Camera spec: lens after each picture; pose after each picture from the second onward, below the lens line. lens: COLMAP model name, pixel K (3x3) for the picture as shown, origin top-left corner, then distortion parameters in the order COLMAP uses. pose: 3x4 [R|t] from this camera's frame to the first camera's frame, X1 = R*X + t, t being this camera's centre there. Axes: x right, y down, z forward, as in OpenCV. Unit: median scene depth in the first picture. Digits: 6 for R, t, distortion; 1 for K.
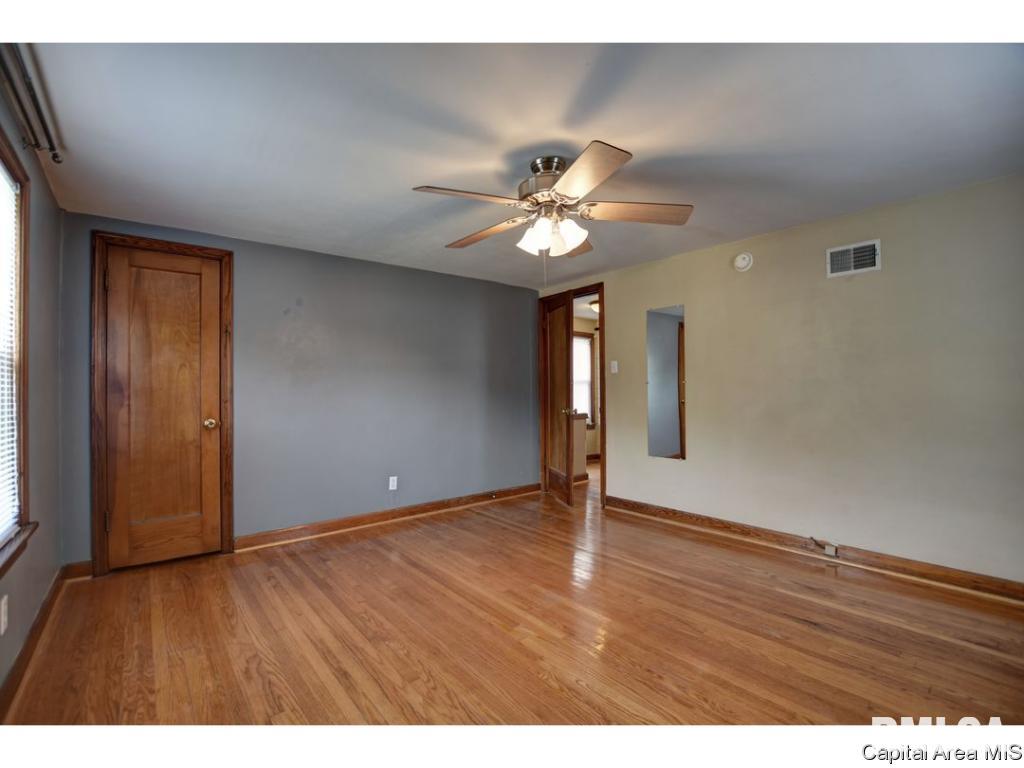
lens RADIAL K [[458.3, 0, 511.3], [0, 458.3, 388.3], [0, 0, 1]] dist [-0.019734, 0.001278]
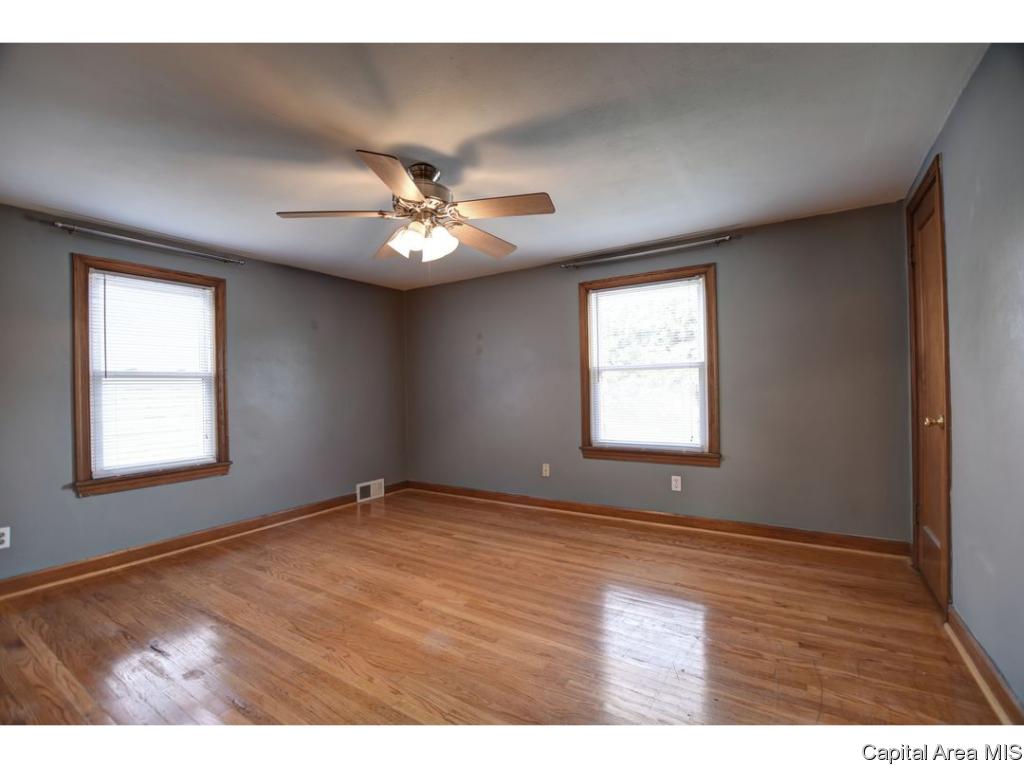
lens RADIAL K [[458.3, 0, 511.3], [0, 458.3, 388.3], [0, 0, 1]] dist [-0.019734, 0.001278]
pose [[-0.951406, 0.031269, -0.306347, 0.197251], [0.034231, 0.999405, -0.004301, 0.012136], [0.306030, -0.014579, -0.951910, 1.806726]]
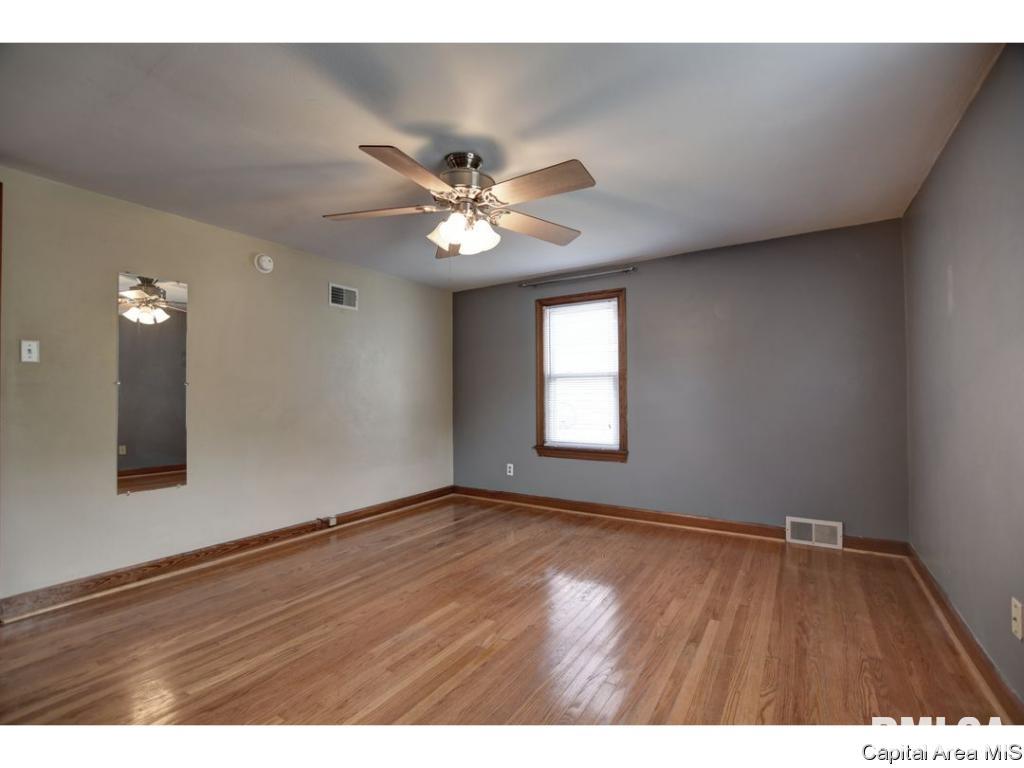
lens RADIAL K [[458.3, 0, 511.3], [0, 458.3, 388.3], [0, 0, 1]] dist [-0.019734, 0.001278]
pose [[-0.300313, 0.023581, 0.953549, -0.772694], [0.003739, 0.999716, -0.023545, 0.021056], [-0.953833, -0.003505, -0.300316, 1.058418]]
